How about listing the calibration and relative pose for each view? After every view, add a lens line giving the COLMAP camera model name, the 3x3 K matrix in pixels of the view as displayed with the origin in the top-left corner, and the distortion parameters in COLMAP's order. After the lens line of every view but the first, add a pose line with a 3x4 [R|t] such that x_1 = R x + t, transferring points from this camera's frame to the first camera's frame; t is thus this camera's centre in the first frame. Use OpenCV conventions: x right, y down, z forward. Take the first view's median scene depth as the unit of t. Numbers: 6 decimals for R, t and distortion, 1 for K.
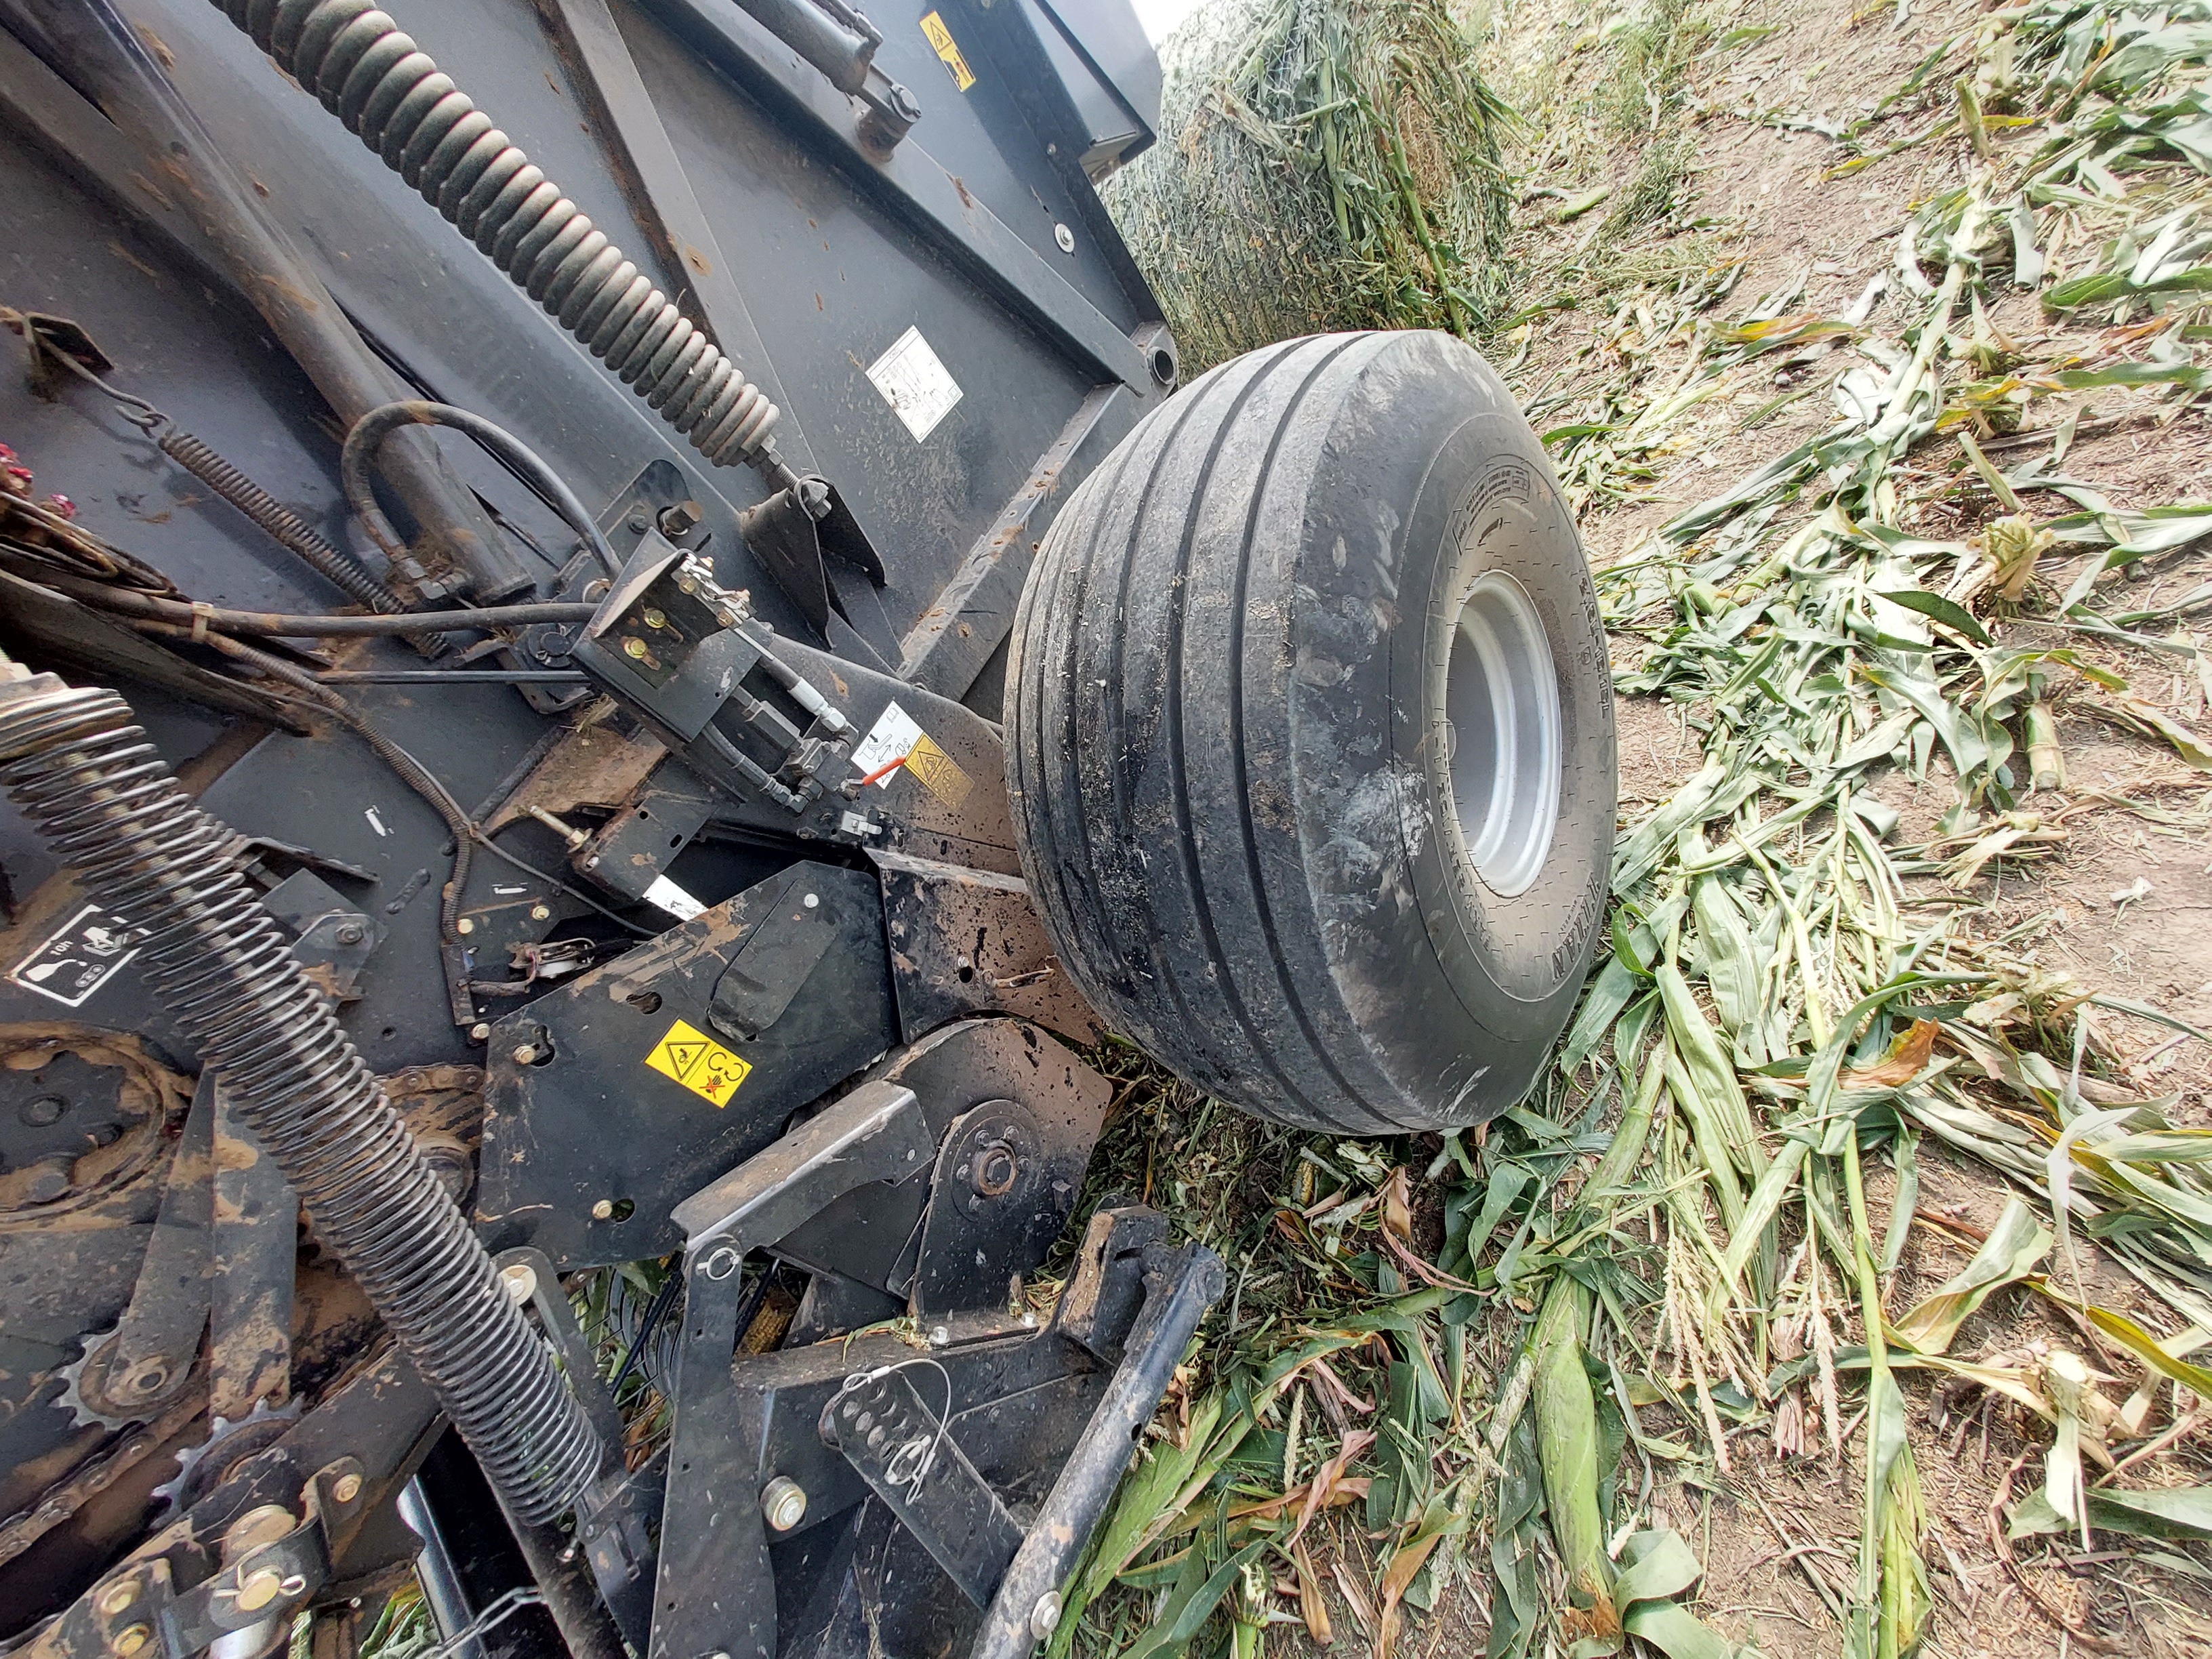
lens RADIAL K [[867.1, 0, 1101.9], [0, 867.1, 826.3], [0, 0, 1]] dist [-0.001000, 0.002569]
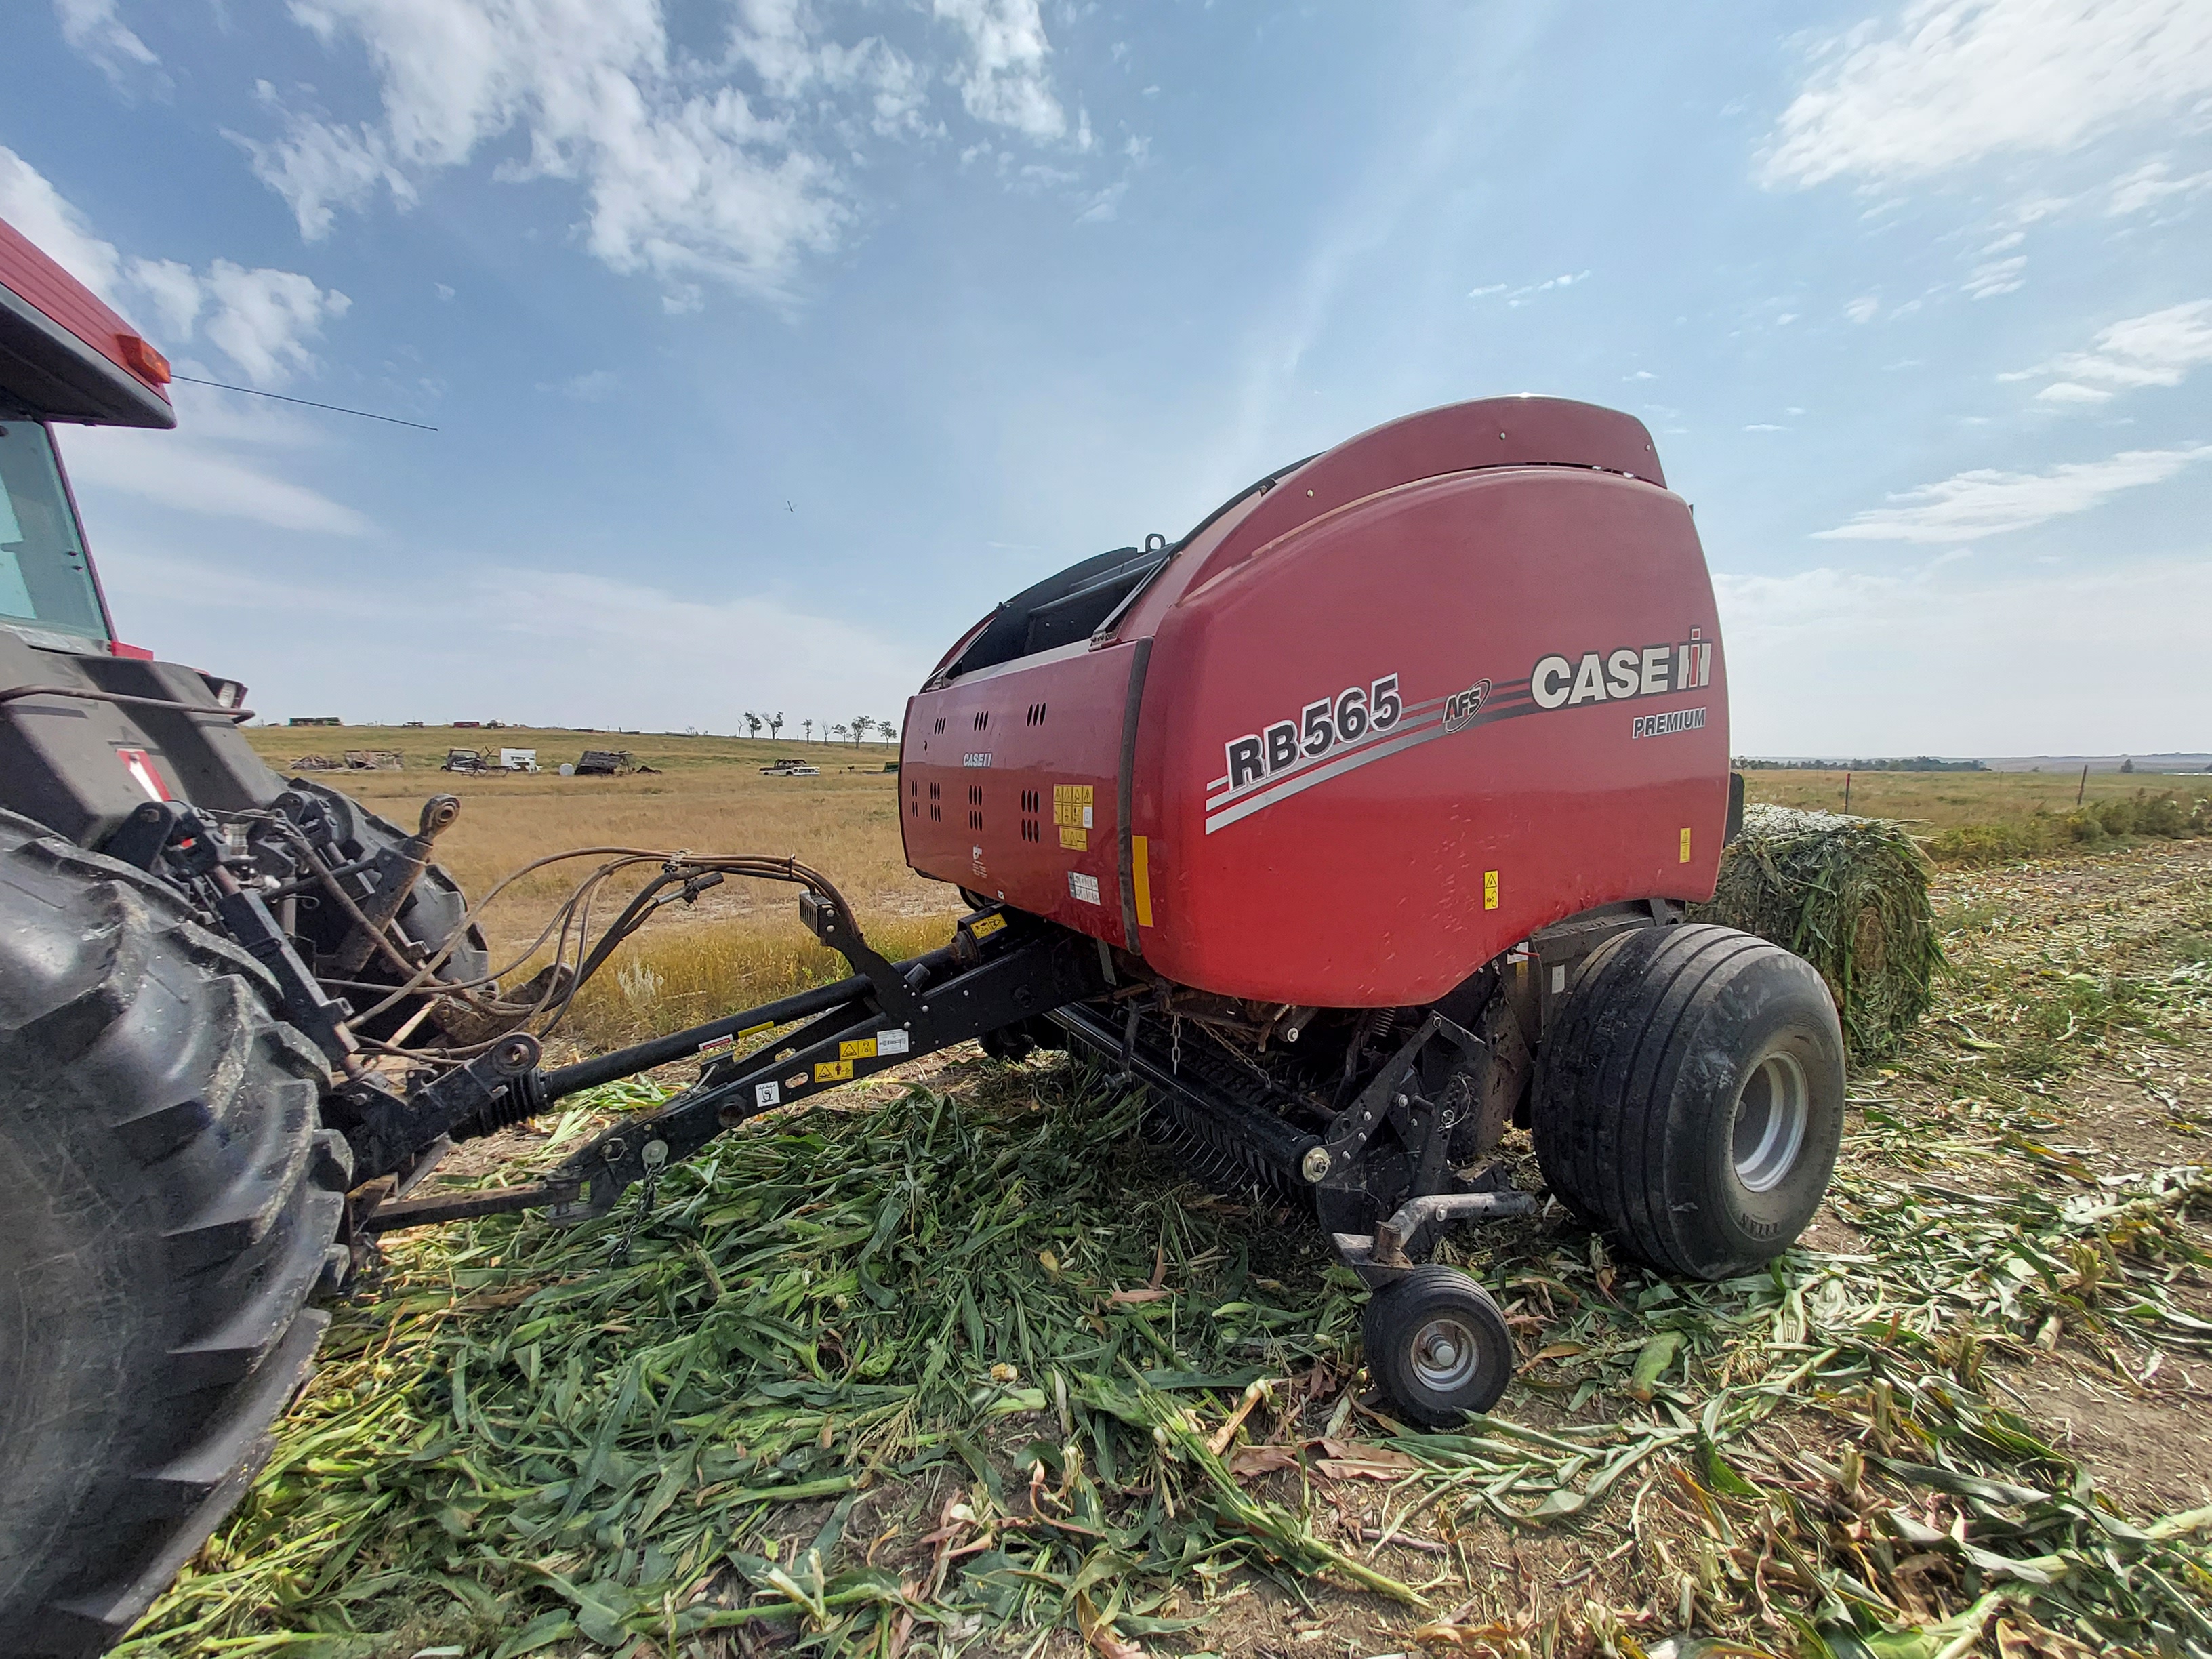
lens RADIAL K [[867.1, 0, 1112.9], [0, 867.1, 824.2], [0, 0, 1]] dist [-0.001000, 0.002569]
pose [[0.722661, 0.571071, -0.389409, -0.324166], [-0.685374, 0.665038, -0.296627, 1.185053], [0.089577, 0.481251, 0.871994, -1.461071]]
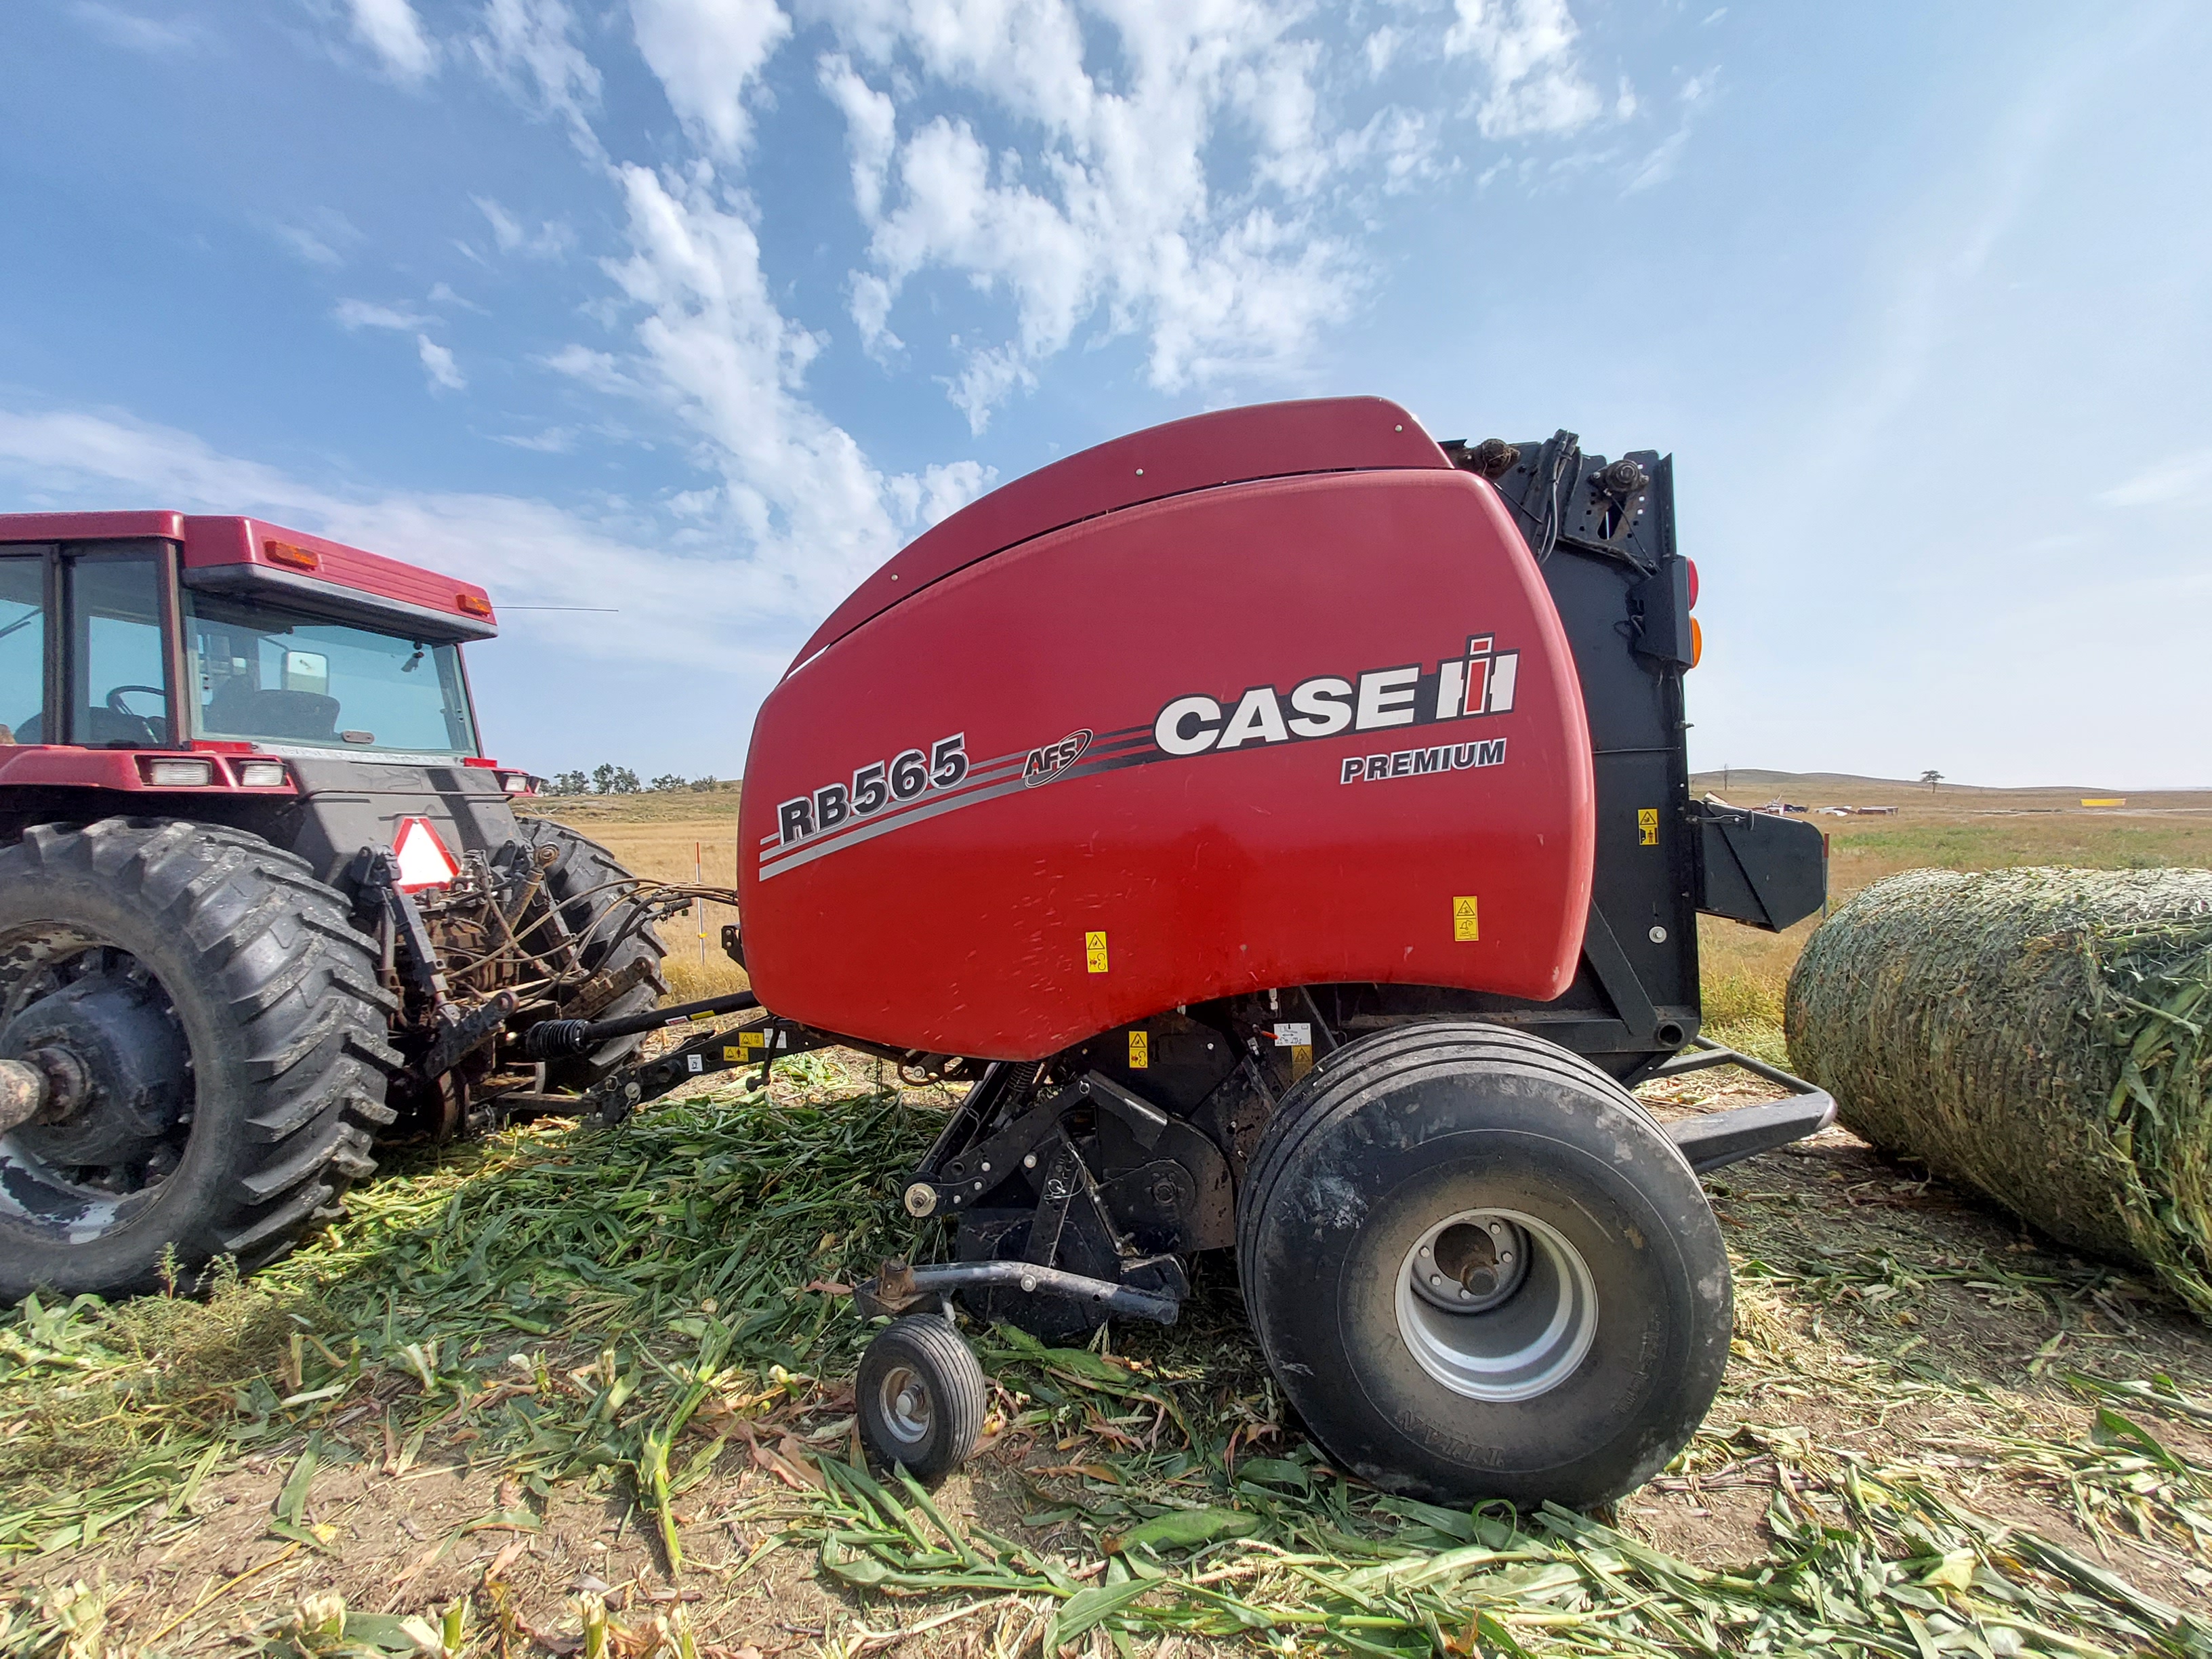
lens RADIAL K [[867.1, 0, 1114.8], [0, 867.1, 823.7], [0, 0, 1]] dist [-0.001000, 0.002569]
pose [[0.379281, 0.547090, -0.746216, 0.889198], [-0.751741, 0.652401, 0.096220, -0.304013], [0.539473, 0.524467, 0.658714, -0.929337]]
